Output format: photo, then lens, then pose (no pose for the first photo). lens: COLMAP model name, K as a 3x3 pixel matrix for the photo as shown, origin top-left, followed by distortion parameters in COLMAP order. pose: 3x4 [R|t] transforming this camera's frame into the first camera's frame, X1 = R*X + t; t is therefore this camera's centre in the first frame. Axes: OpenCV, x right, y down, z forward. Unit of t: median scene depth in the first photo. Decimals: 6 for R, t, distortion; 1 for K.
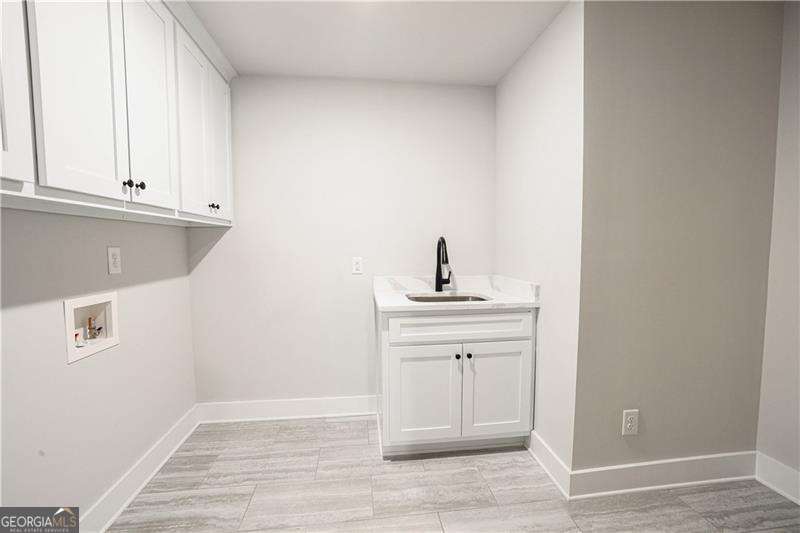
lens RADIAL K [[348.6, 0, 398.0], [0, 348.6, 267.0], [0, 0, 1]] dist [-0.020419, 0.005087]
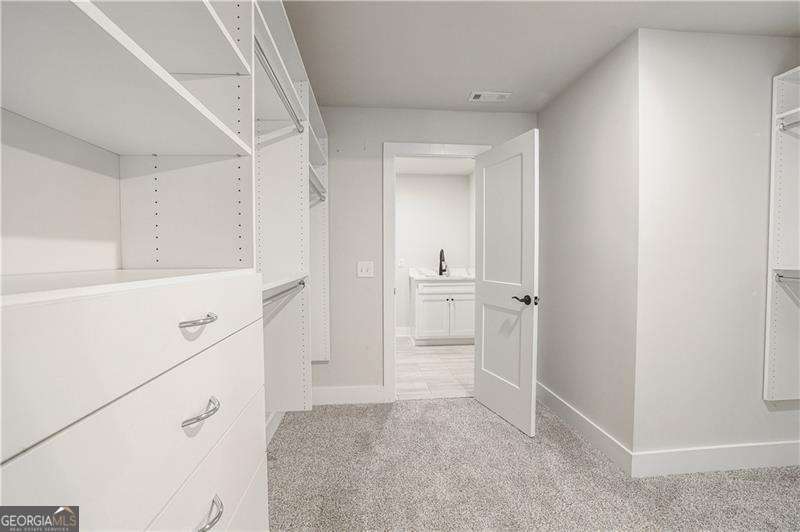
lens RADIAL K [[348.6, 0, 399.6], [0, 348.6, 265.8], [0, 0, 1]] dist [-0.020419, 0.005087]
pose [[0.999533, 0.003832, -0.030316, -0.080671], [-0.005005, 0.999238, -0.038709, 0.121240], [0.030145, 0.038843, 0.998791, -1.366262]]
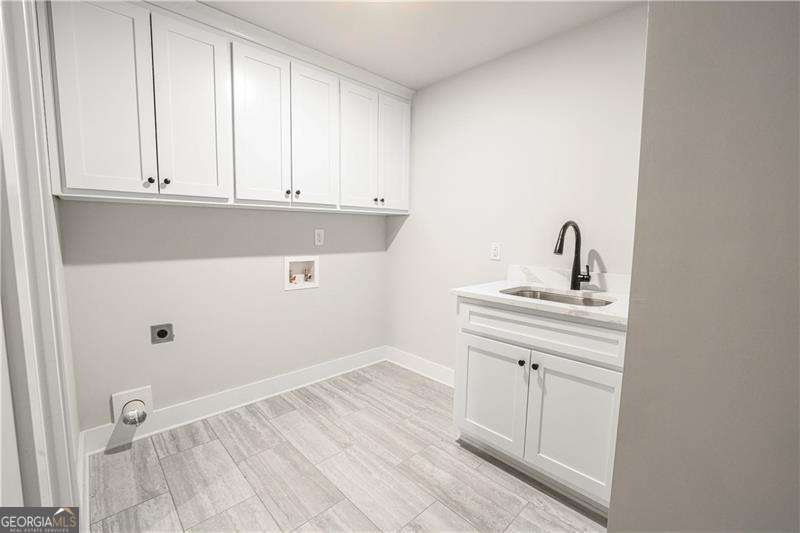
lens RADIAL K [[348.6, 0, 391.6], [0, 348.6, 264.1], [0, 0, 1]] dist [-0.020419, 0.005087]
pose [[0.582801, 0.085721, -0.808081, 0.644211], [-0.064812, 0.996156, 0.058928, -0.009238], [0.810026, 0.018030, 0.586117, 0.248917]]
